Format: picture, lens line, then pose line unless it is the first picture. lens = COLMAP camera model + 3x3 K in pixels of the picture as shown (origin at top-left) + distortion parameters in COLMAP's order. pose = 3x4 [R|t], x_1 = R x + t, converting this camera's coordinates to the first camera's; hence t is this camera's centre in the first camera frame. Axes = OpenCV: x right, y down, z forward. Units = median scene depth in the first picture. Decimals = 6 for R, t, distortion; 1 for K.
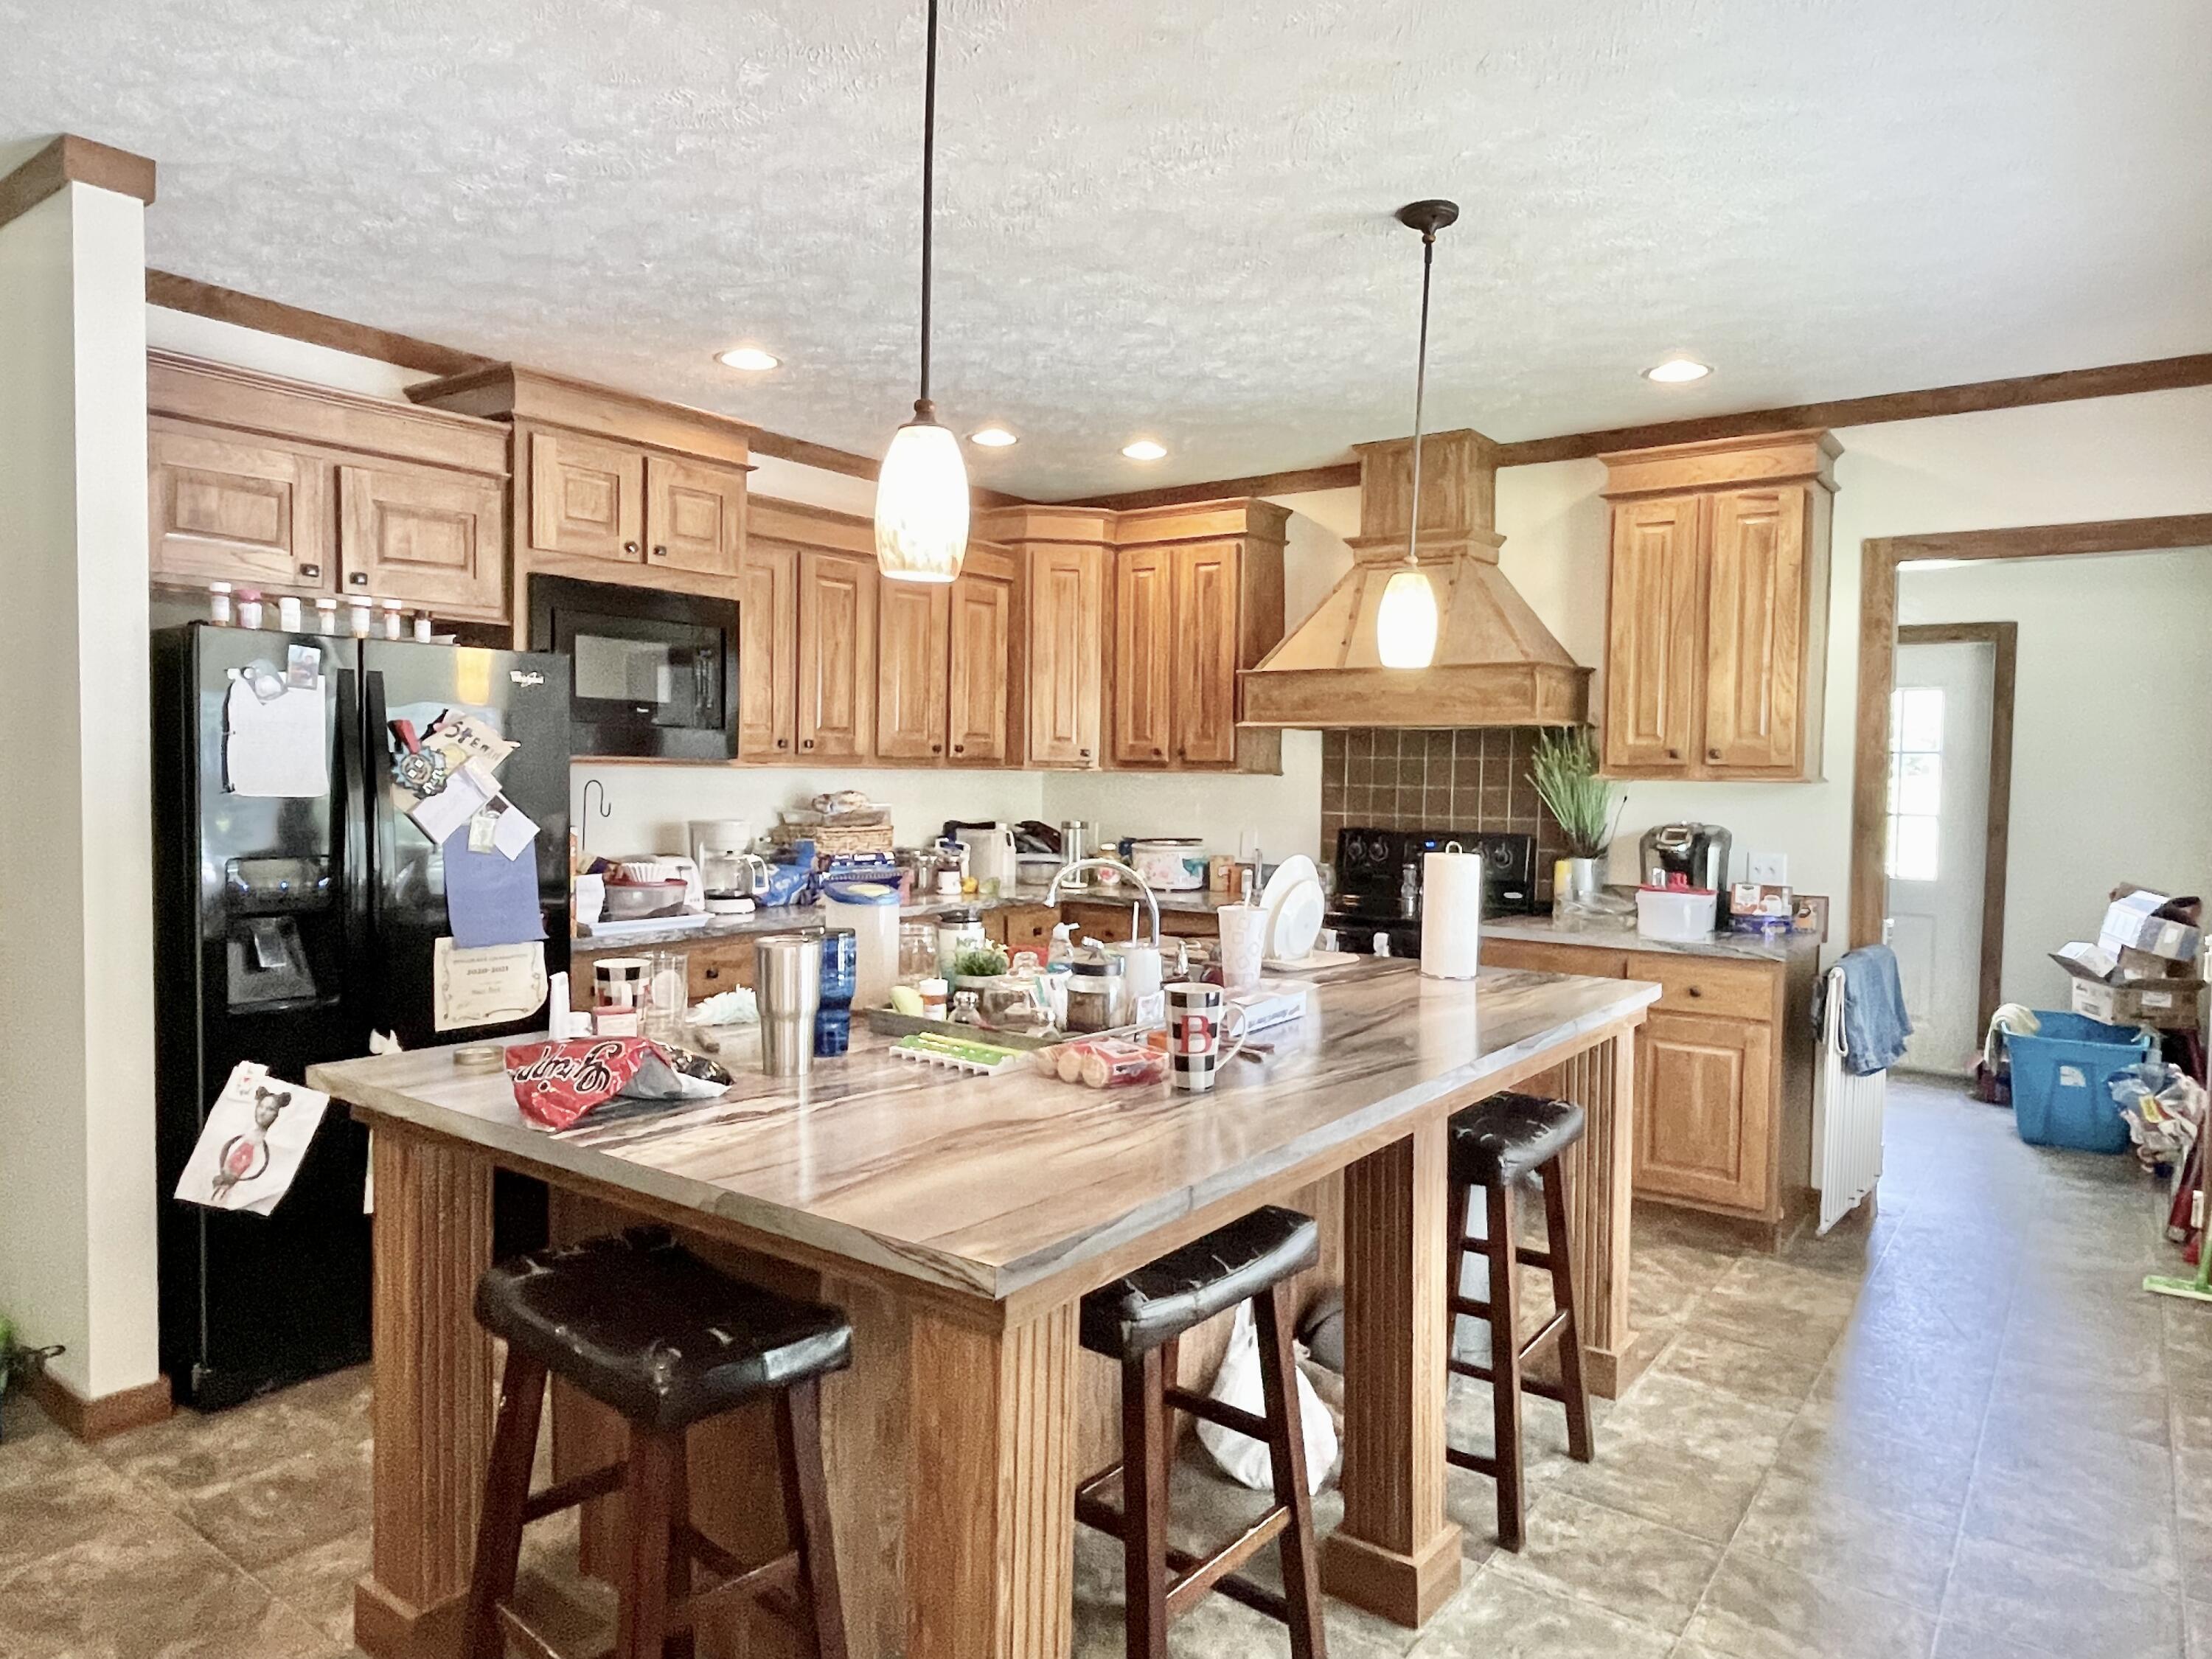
lens RADIAL K [[1417.1, 0, 1112.1], [0, 1417.1, 828.1], [0, 0, 1]] dist [-0.011512, 0.002896]
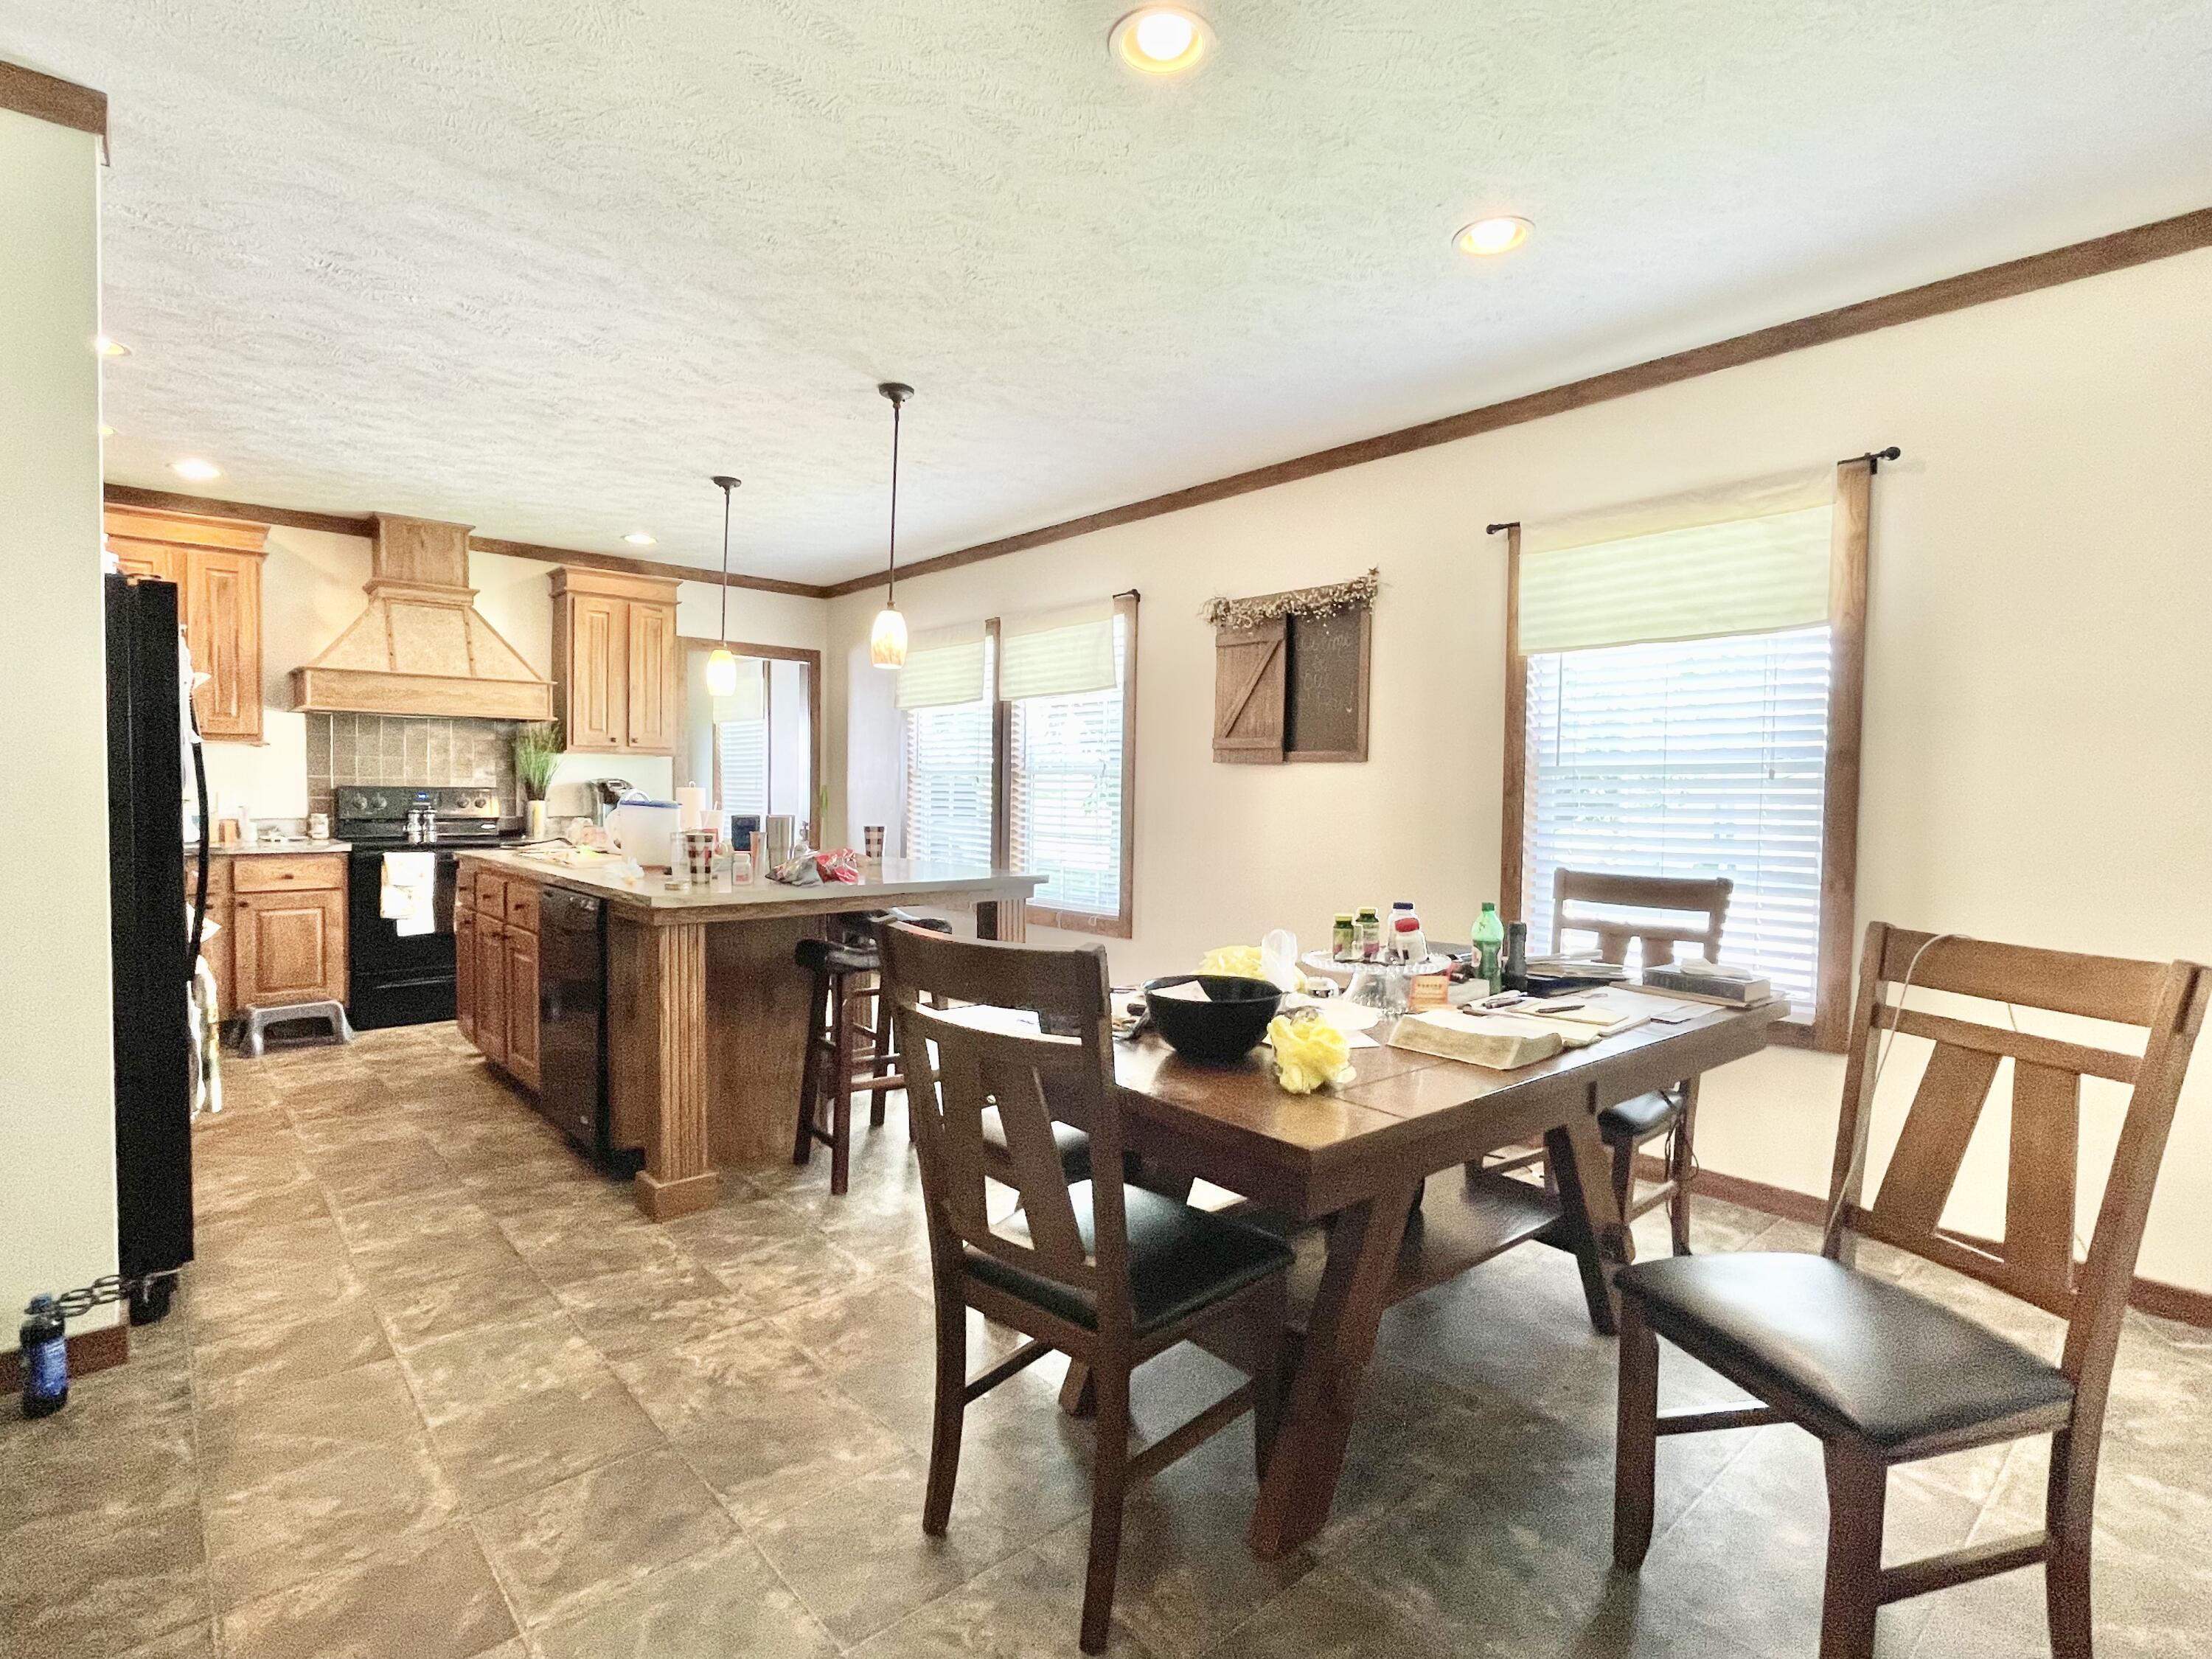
lens RADIAL K [[1083.5, 0, 1107.5], [0, 1083.5, 831.8], [0, 0, 1]] dist [-0.007087, 0.000482]
pose [[0.214284, -0.051887, 0.975392, -0.677749], [0.028005, 0.998504, 0.046964, 0.015077], [-0.976370, 0.017253, 0.215417, 0.058572]]
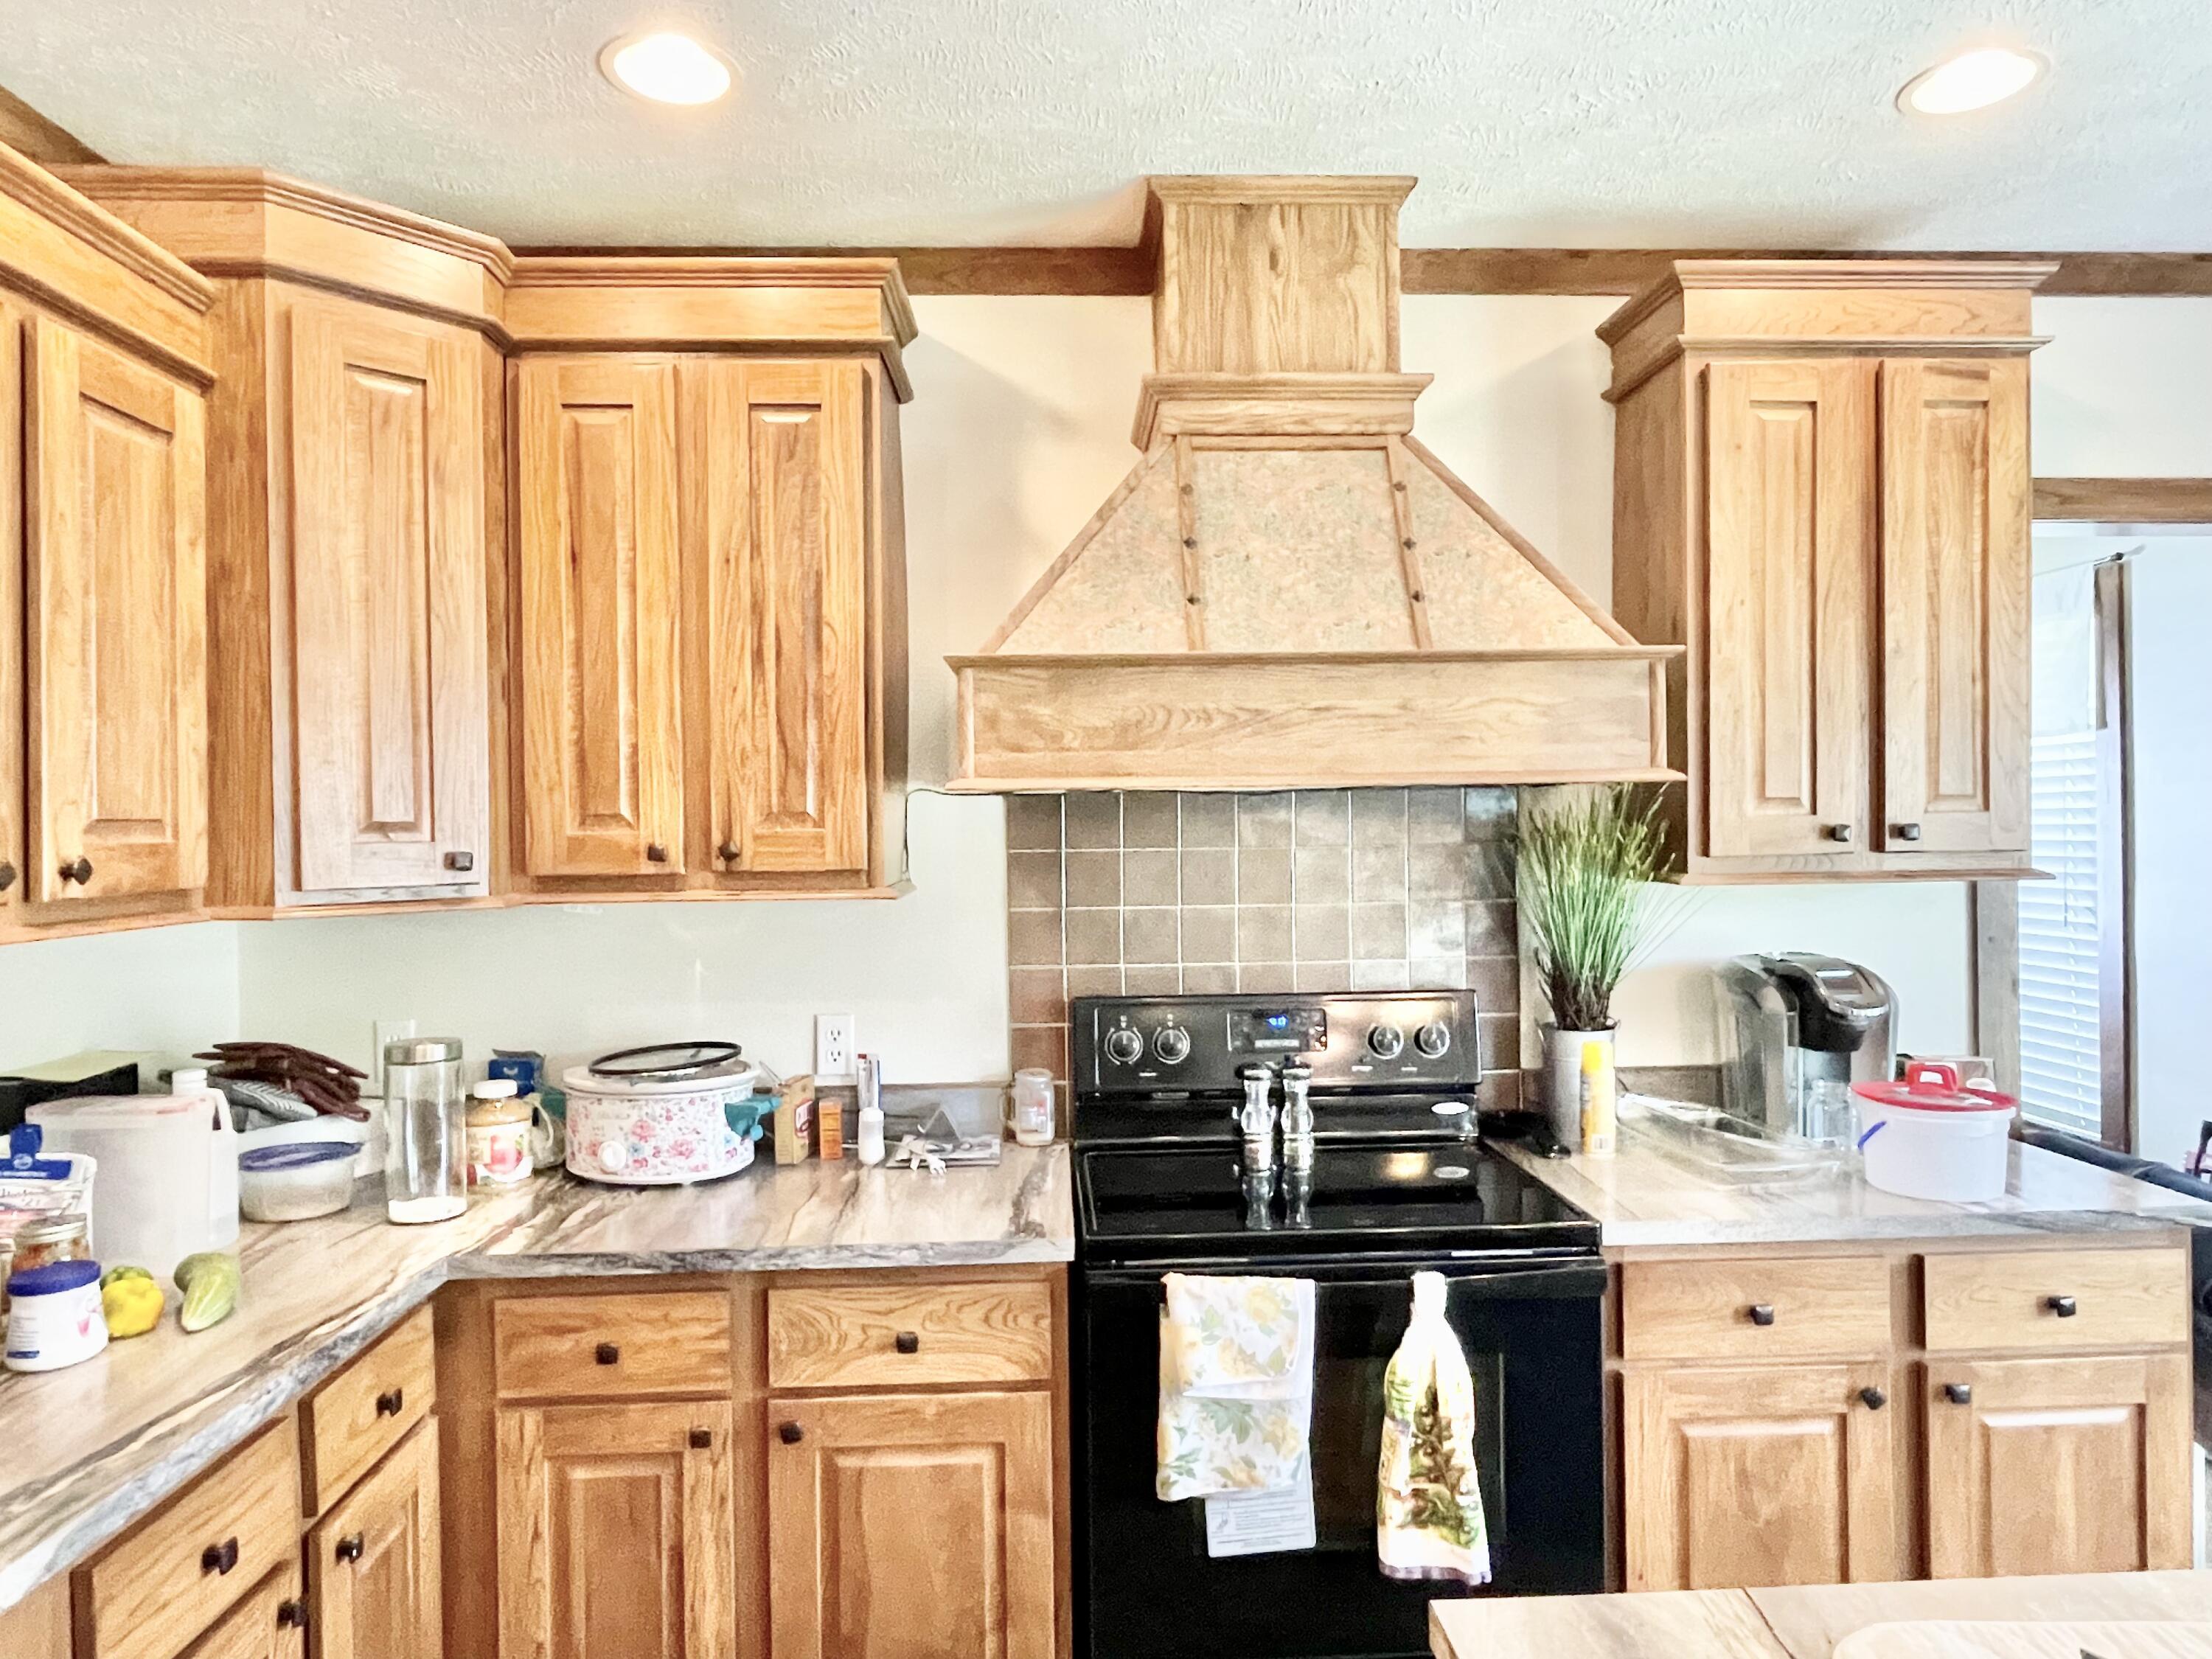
lens RADIAL K [[1417.1, 0, 1115.8], [0, 1417.1, 825.1], [0, 0, 1]] dist [-0.011512, 0.002896]
pose [[0.778453, -0.028380, 0.627061, -0.121707], [0.051230, 0.998517, -0.018406, -0.048028], [-0.625609, 0.046452, 0.778752, 0.606619]]
